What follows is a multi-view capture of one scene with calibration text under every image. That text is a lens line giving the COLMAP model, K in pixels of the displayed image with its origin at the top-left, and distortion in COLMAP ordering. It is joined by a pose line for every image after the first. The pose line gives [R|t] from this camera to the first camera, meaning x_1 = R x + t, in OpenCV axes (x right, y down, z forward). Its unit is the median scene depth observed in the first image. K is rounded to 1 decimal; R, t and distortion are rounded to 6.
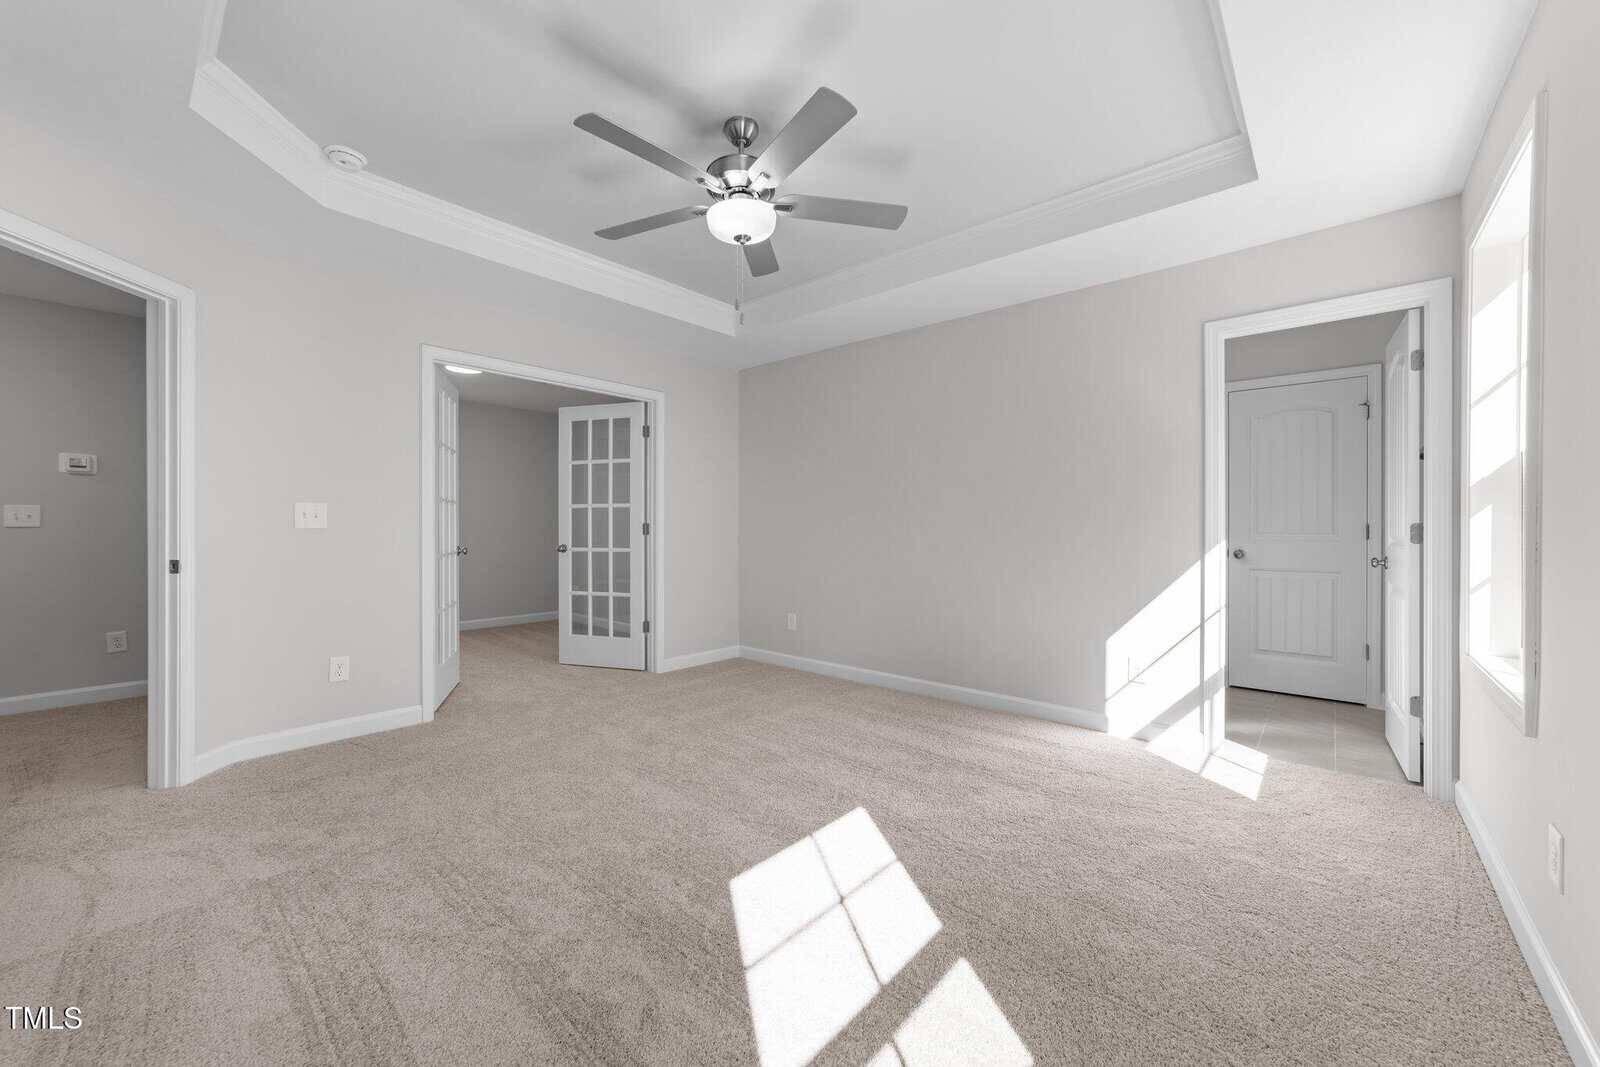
lens RADIAL K [[617.9, 0, 796.2], [0, 617.9, 511.7], [0, 0, 1]] dist [-0.027261, 0.007575]
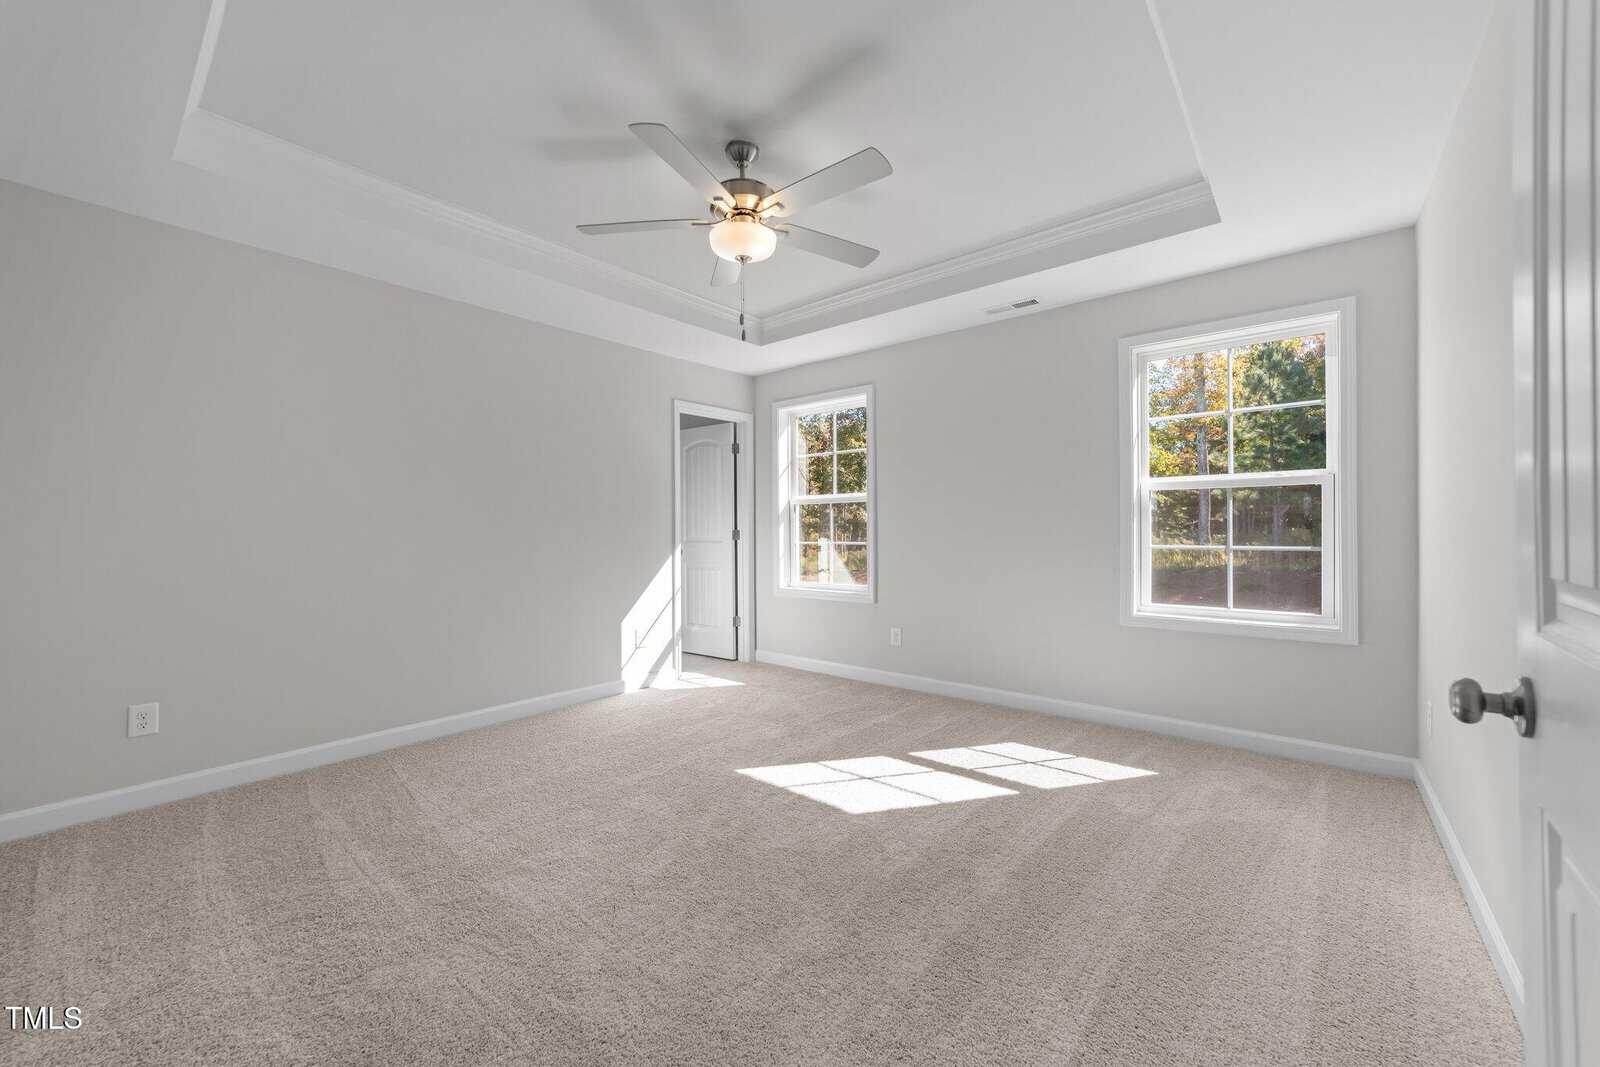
lens RADIAL K [[617.9, 0, 796.2], [0, 617.9, 511.7], [0, 0, 1]] dist [-0.027261, 0.007575]
pose [[-0.020266, 0.023343, 0.999522, -0.875689], [-0.007106, 0.999699, -0.023491, 0.006840], [-0.999769, -0.007578, -0.020094, 0.725842]]
